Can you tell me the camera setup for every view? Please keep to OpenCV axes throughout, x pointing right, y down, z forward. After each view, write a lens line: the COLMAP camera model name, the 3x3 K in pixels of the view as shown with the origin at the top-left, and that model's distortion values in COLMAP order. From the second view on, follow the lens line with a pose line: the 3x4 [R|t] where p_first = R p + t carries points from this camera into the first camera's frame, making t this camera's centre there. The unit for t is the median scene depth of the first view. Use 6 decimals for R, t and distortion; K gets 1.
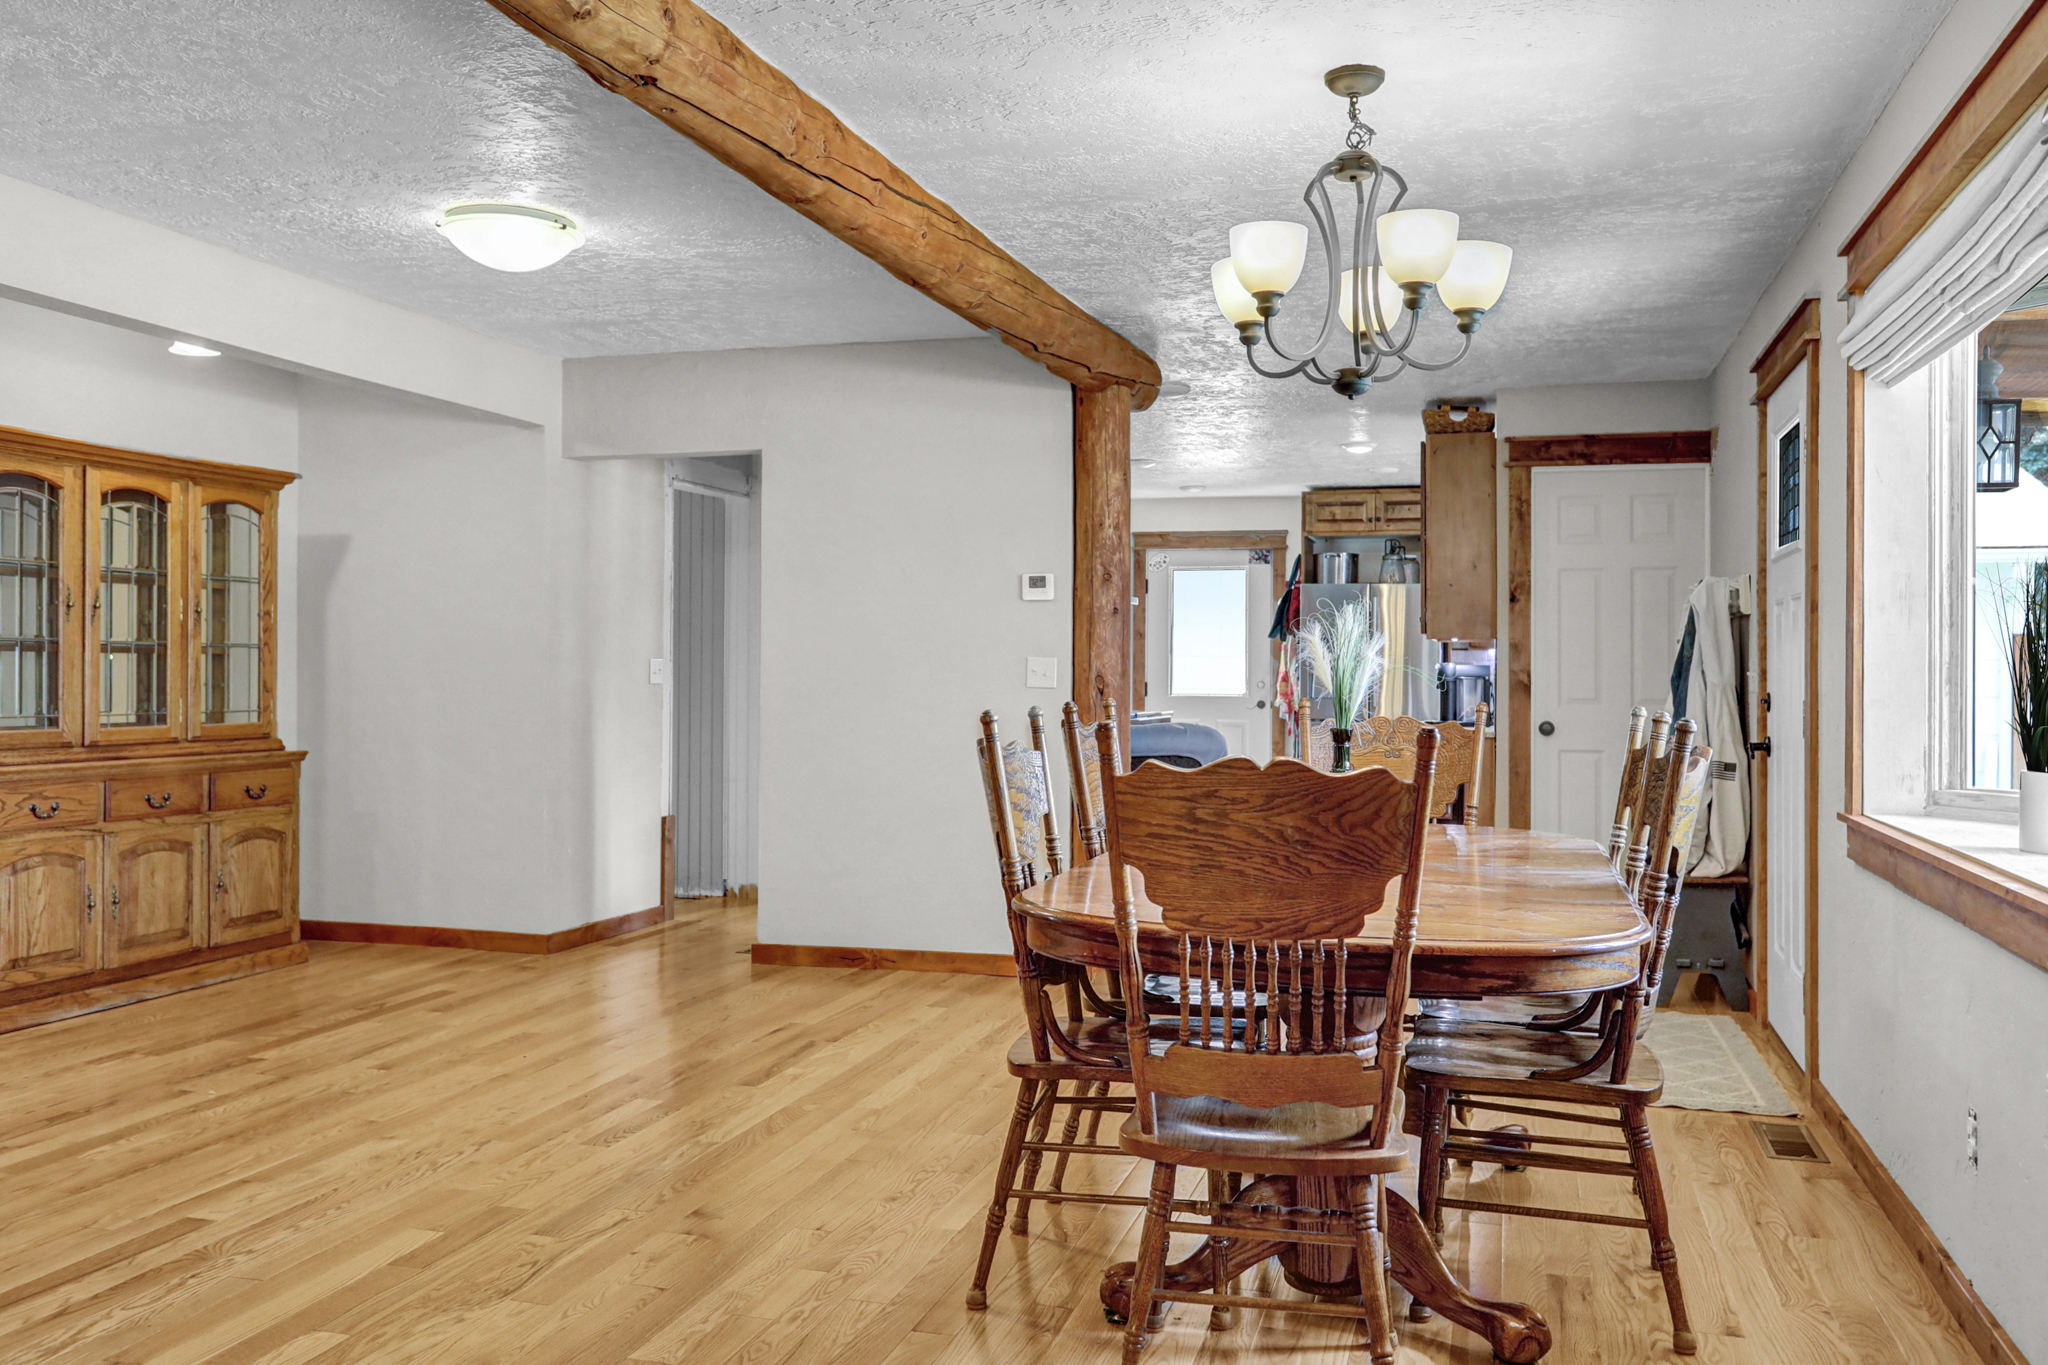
lens RADIAL K [[1692.5, 0, 1012.7], [0, 1692.5, 665.5], [0, 0, 1]] dist [-0.015970, 0.060877]
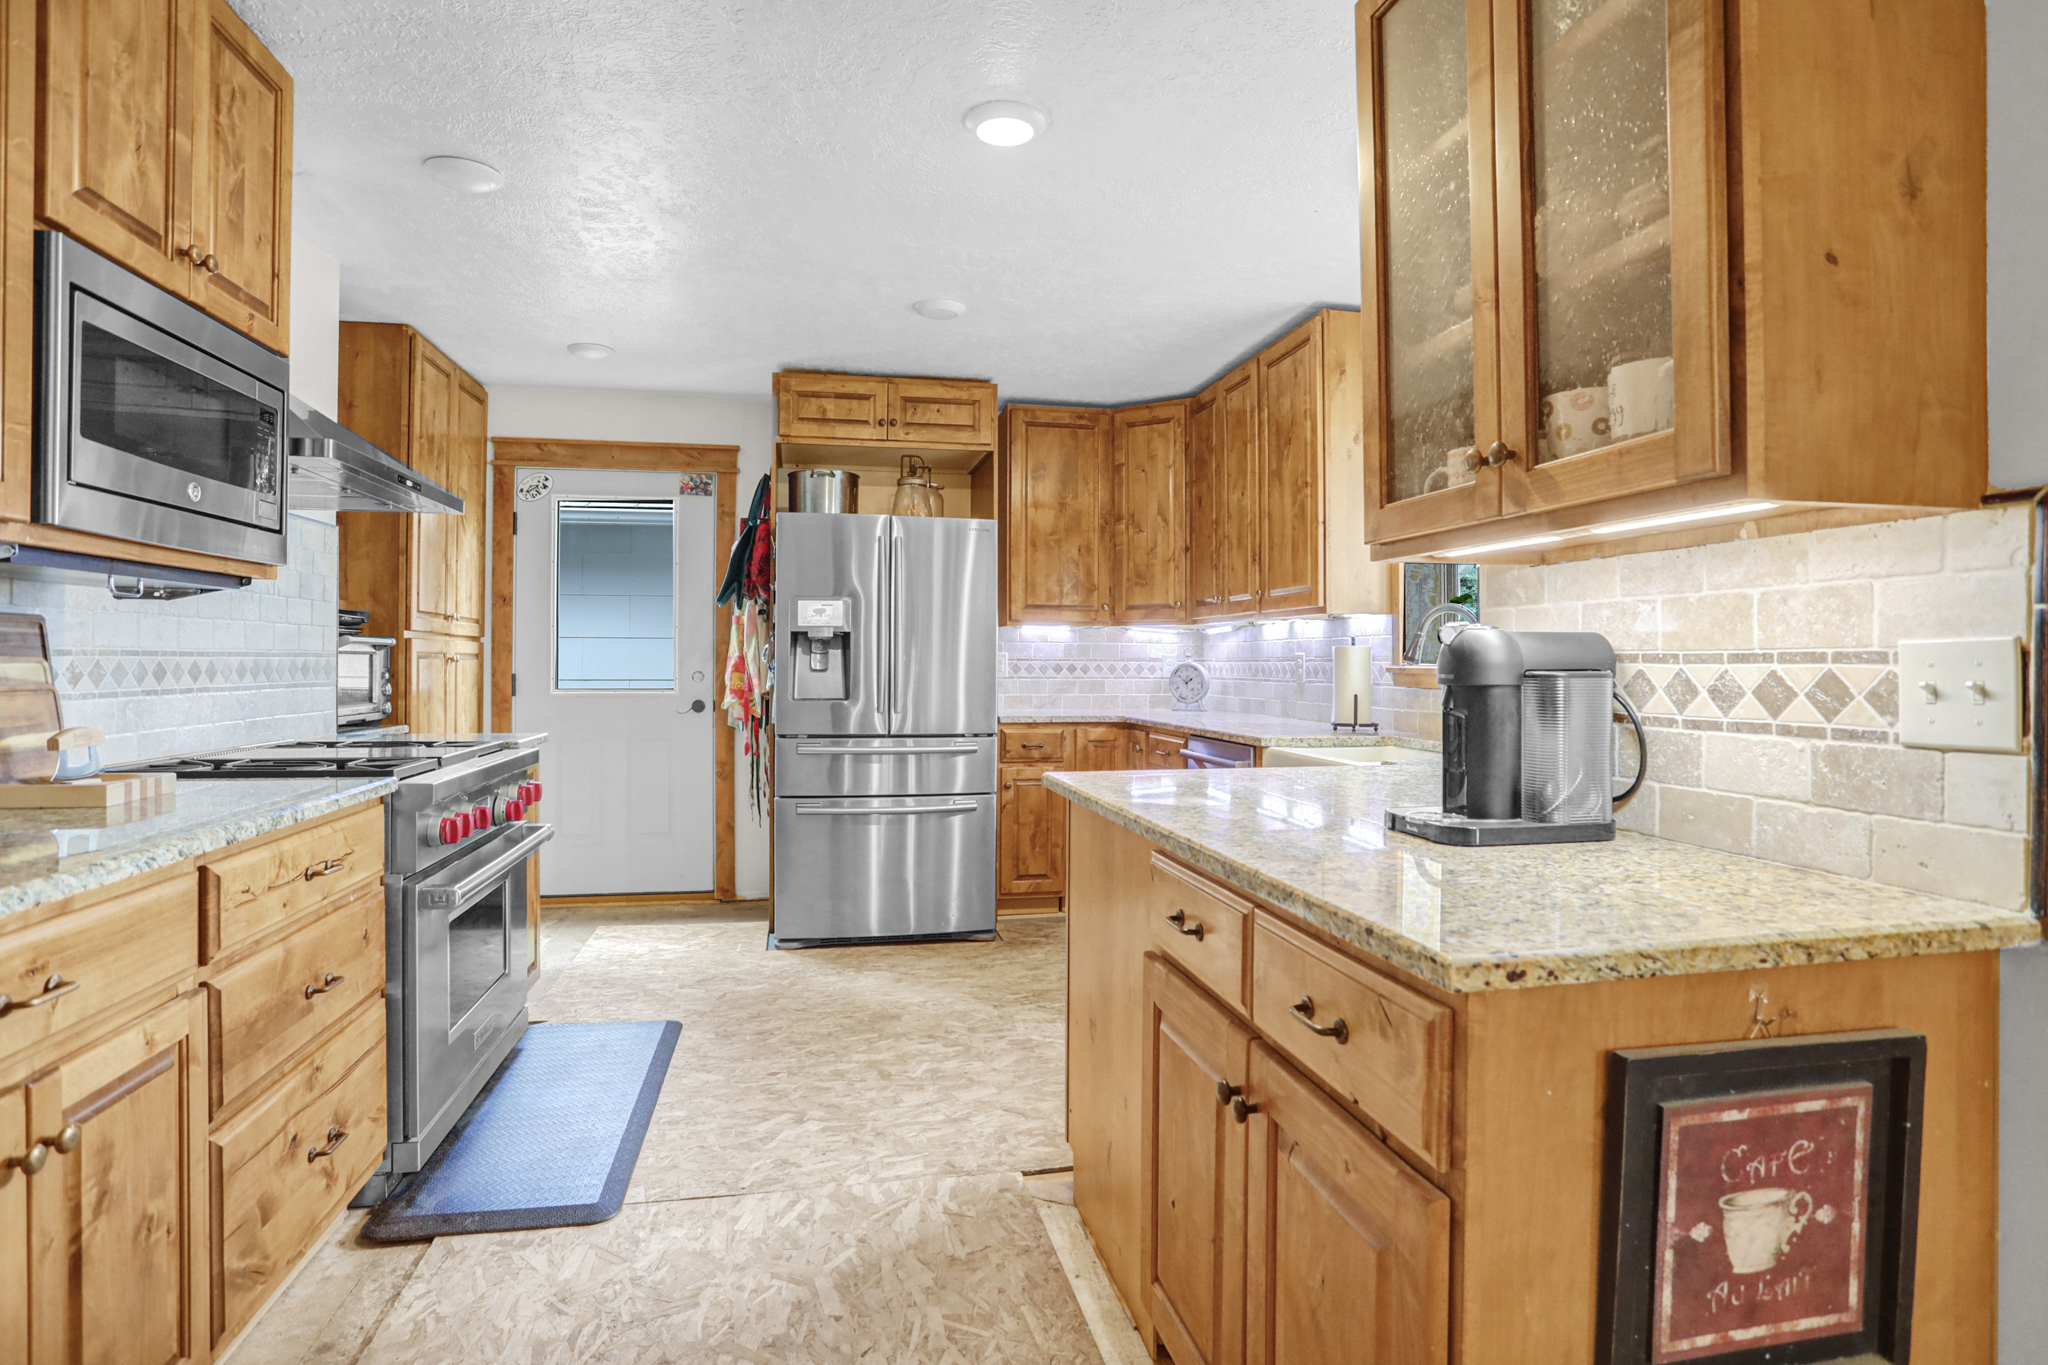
lens RADIAL K [[1034.6, 0, 998.3], [0, 1034.6, 666.5], [0, 0, 1]] dist [-0.071516, 0.031179]
pose [[0.886284, -0.000956, 0.463142, 0.066075], [-0.003050, 0.999964, 0.007901, 0.004049], [-0.463133, -0.008415, 0.886249, 0.603006]]
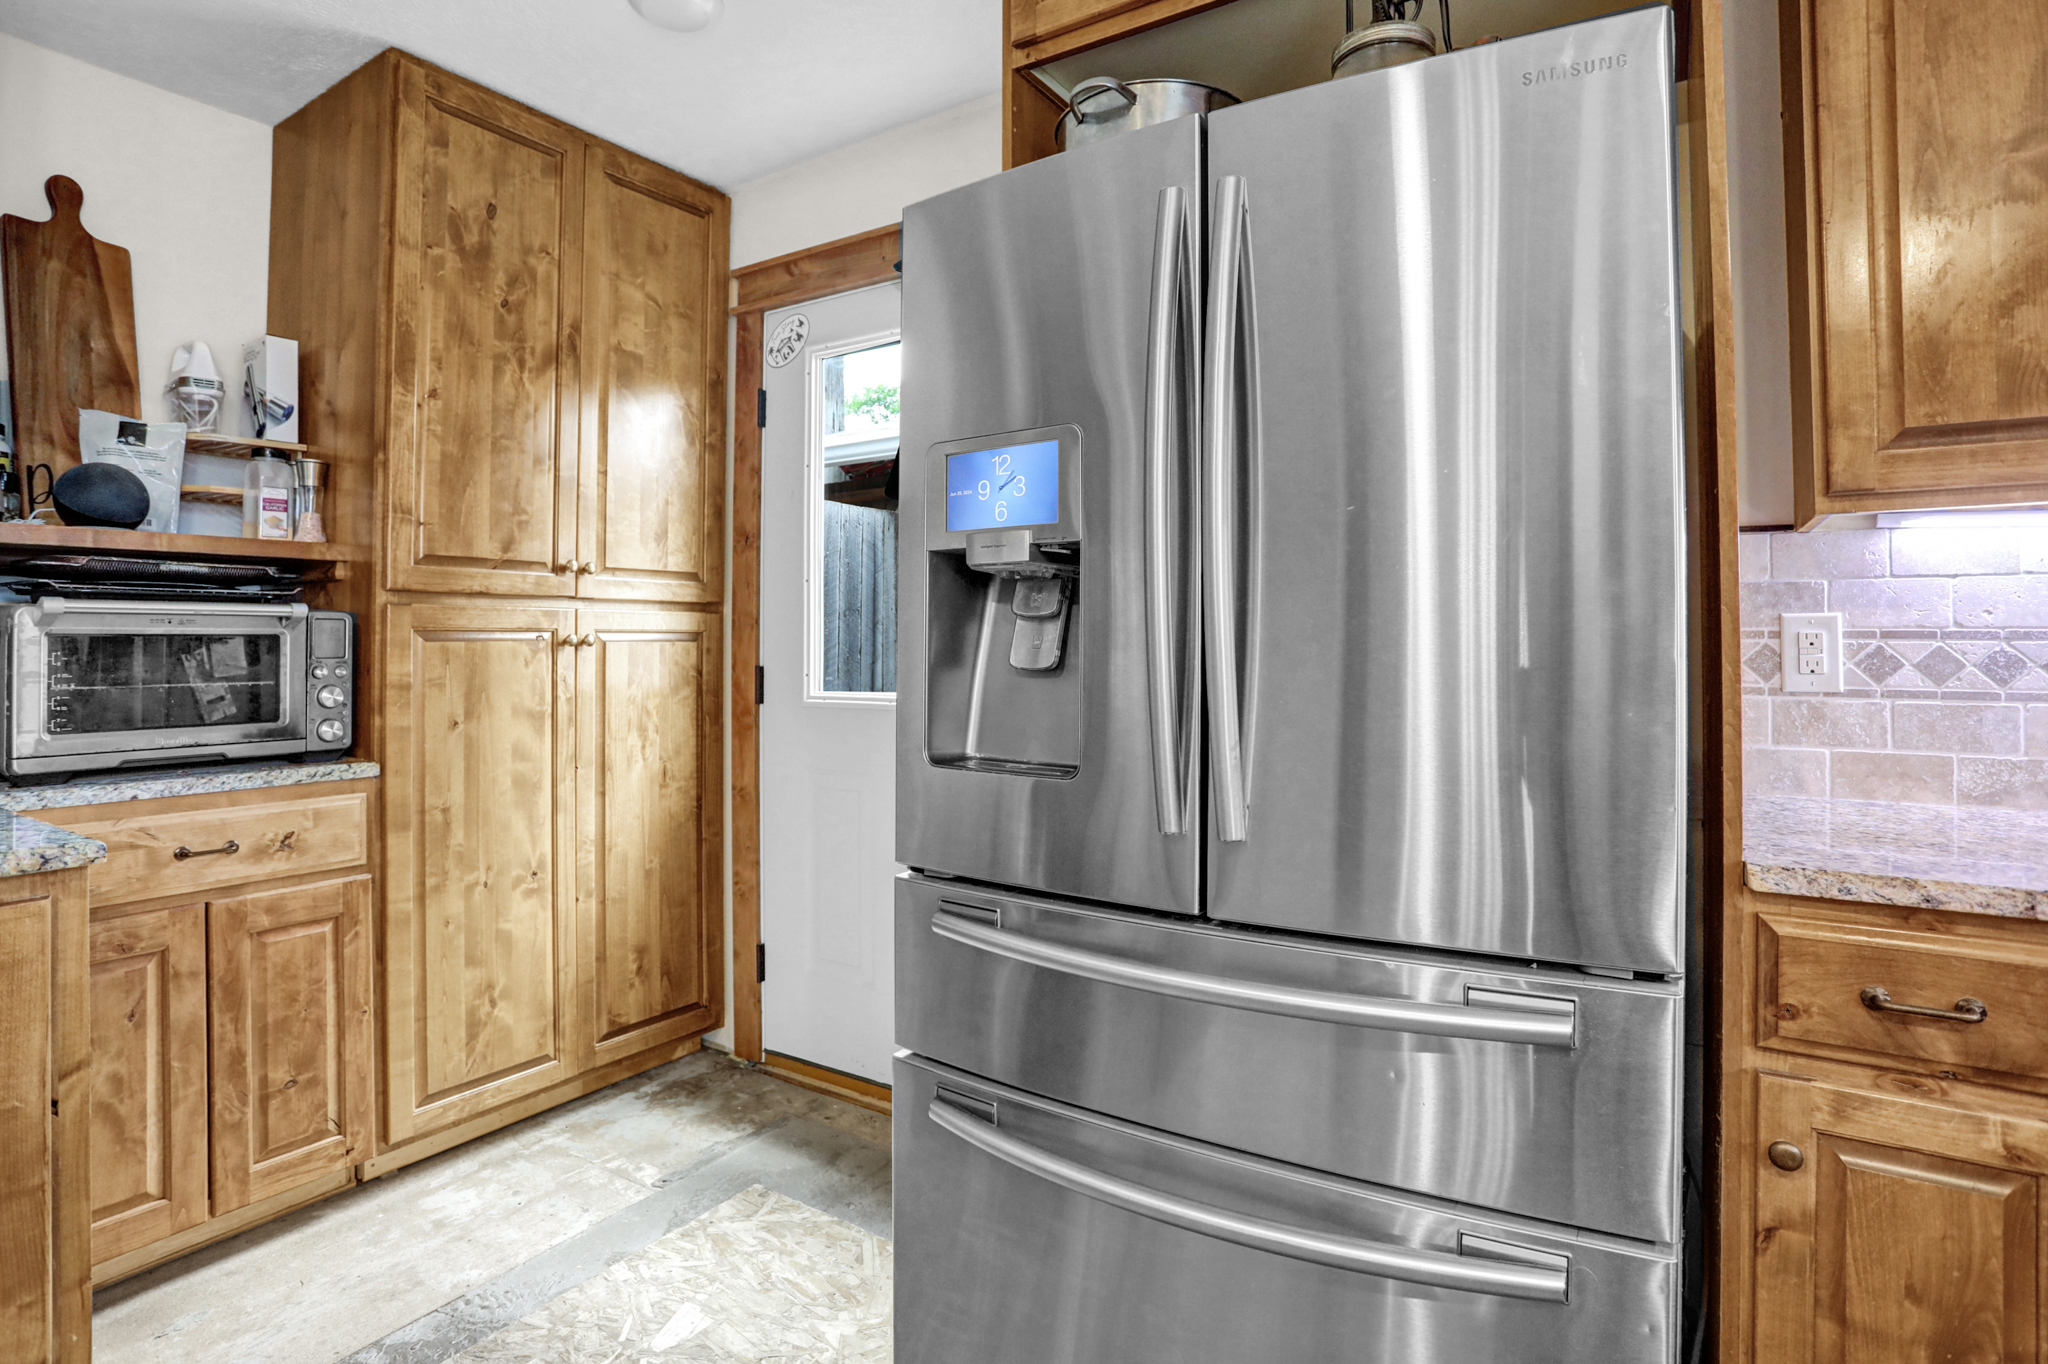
lens RADIAL K [[1034.6, 0, 1022.7], [0, 1034.6, 627.6], [0, 0, 1]] dist [-0.071516, 0.031179]
pose [[0.962037, -0.006799, -0.272833, 0.205880], [0.004558, 0.999950, -0.008848, 0.004374], [0.272880, 0.007269, 0.962021, 0.836647]]
